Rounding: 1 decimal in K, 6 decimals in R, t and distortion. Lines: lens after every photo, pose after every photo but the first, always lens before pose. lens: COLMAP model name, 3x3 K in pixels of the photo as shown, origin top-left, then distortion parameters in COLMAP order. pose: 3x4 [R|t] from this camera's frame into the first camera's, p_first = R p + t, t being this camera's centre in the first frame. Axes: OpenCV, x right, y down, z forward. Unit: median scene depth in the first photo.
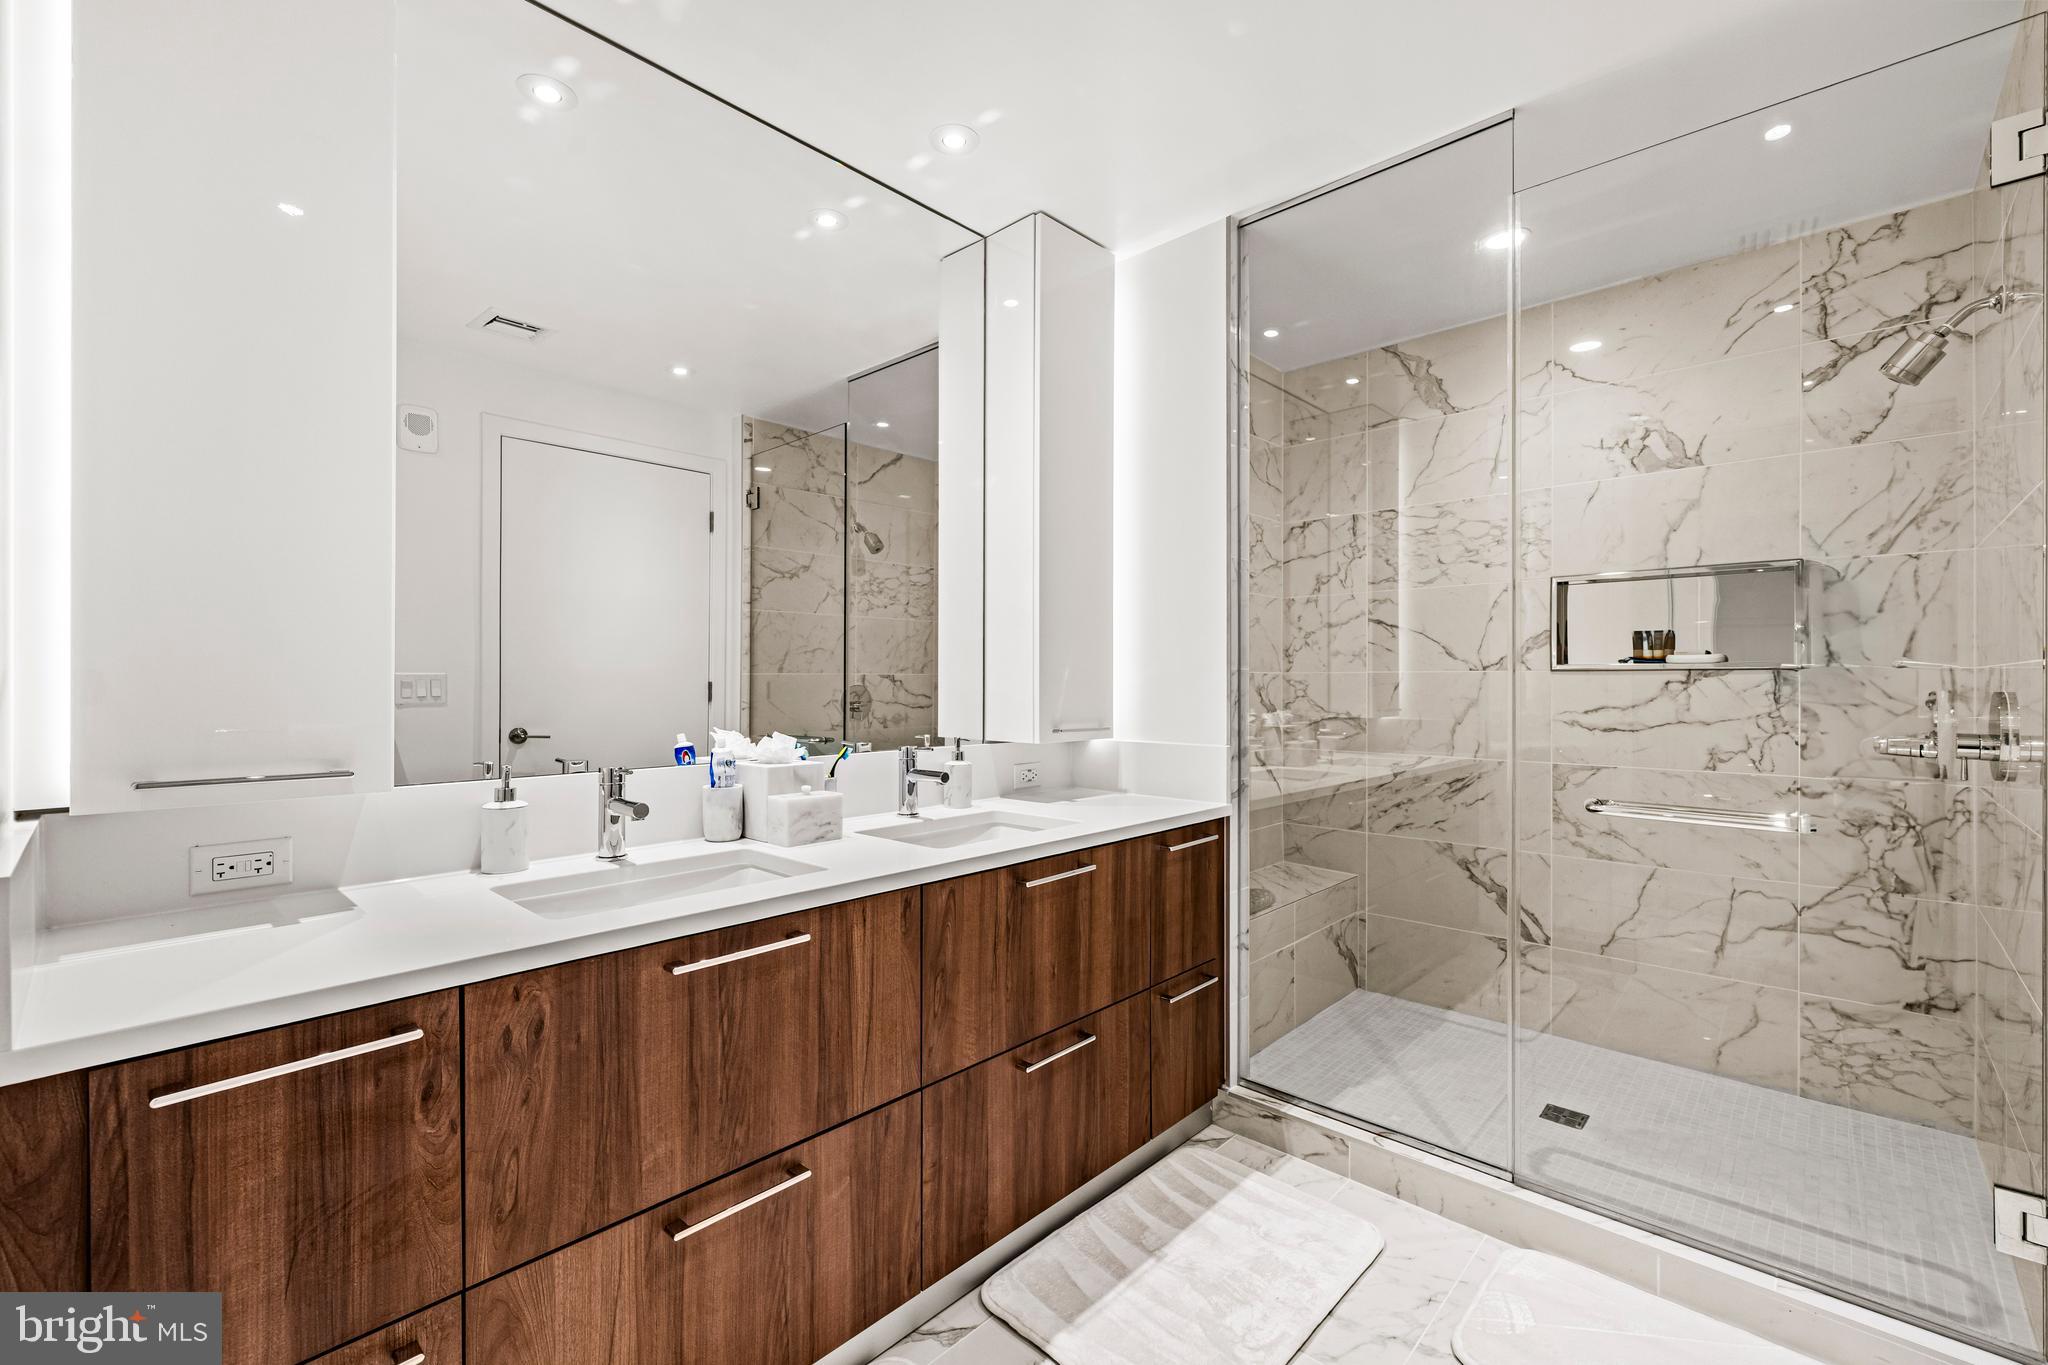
lens RADIAL K [[883.5, 0, 1042.4], [0, 883.5, 692.1], [0, 0, 1]] dist [-0.000429, -0.000264]
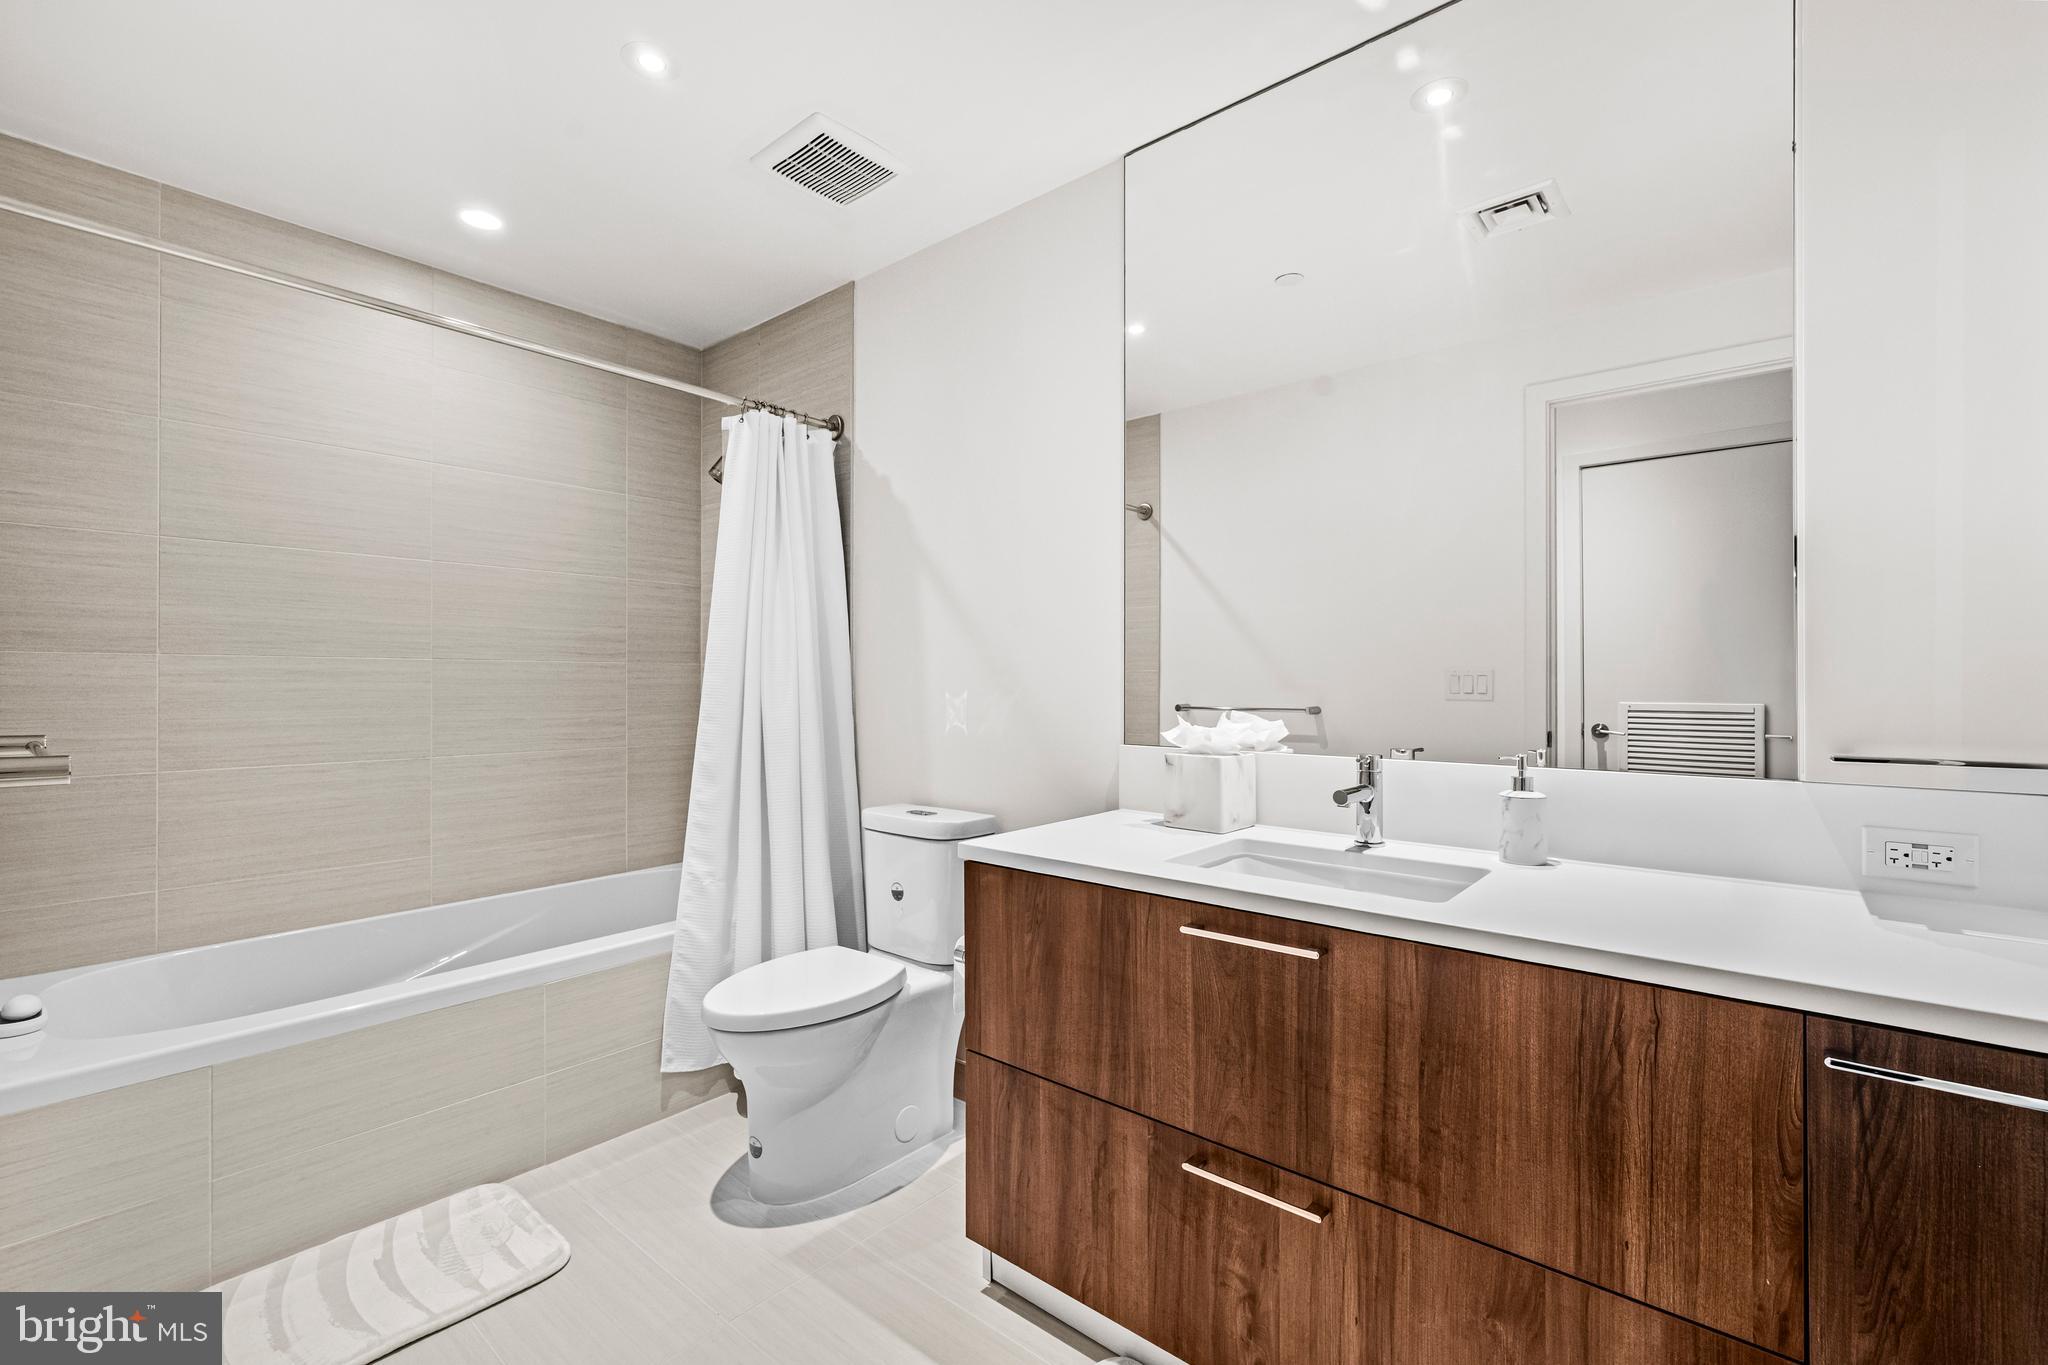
lens RADIAL K [[883.5, 0, 1040.9], [0, 883.5, 676.0], [0, 0, 1]] dist [-0.000429, -0.000264]
pose [[0.029131, 0.000557, -0.999575, 0.394363], [0.001641, 0.999998, 0.000605, -0.008385], [0.999574, -0.001658, 0.029130, 0.421418]]
